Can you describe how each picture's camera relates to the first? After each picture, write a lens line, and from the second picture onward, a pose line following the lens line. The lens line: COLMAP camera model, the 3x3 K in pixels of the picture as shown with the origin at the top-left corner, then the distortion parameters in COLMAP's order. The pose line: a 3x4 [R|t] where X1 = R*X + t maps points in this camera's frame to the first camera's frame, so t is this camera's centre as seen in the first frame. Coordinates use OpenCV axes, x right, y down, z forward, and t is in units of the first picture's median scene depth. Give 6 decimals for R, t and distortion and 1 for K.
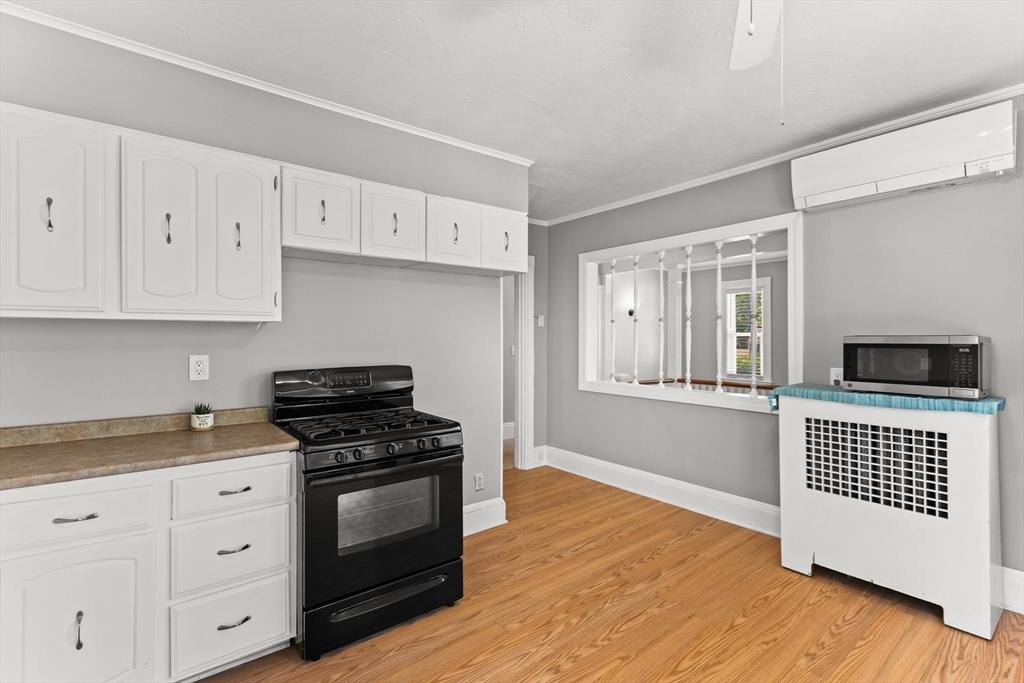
lens RADIAL K [[472.3, 0, 515.5], [0, 472.3, 341.7], [0, 0, 1]] dist [-0.001506, 0.000520]
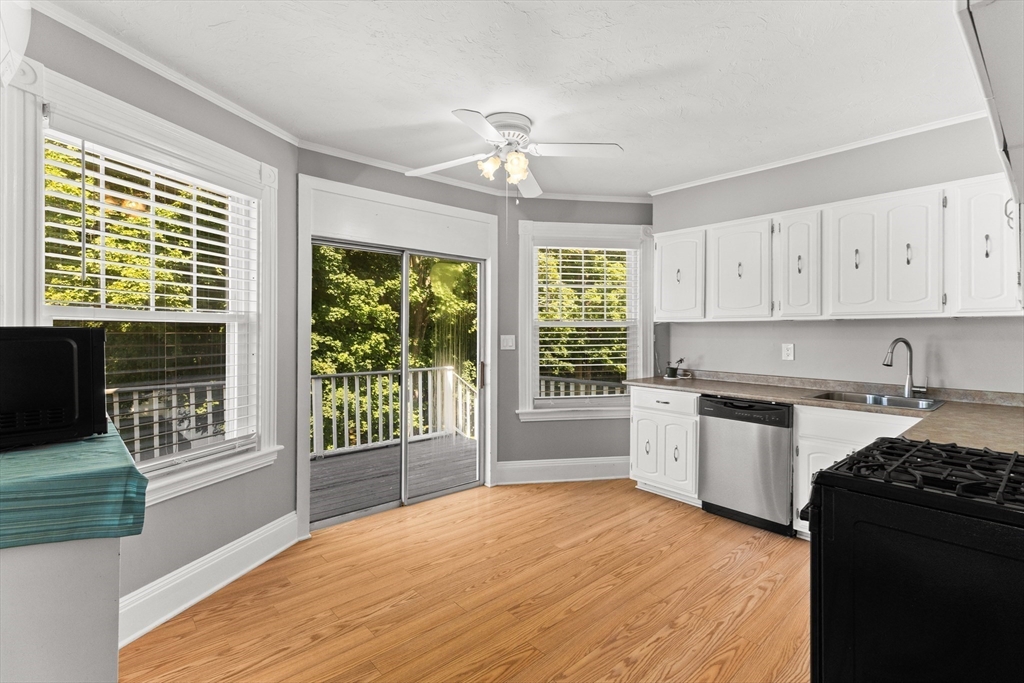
lens RADIAL K [[472.3, 0, 510.0], [0, 472.3, 338.5], [0, 0, 1]] dist [-0.001506, 0.000520]
pose [[-0.999392, -0.007653, -0.034013, 0.374185], [-0.007787, 0.999963, 0.003790, 0.002725], [0.033983, 0.004052, -0.999414, 1.972095]]
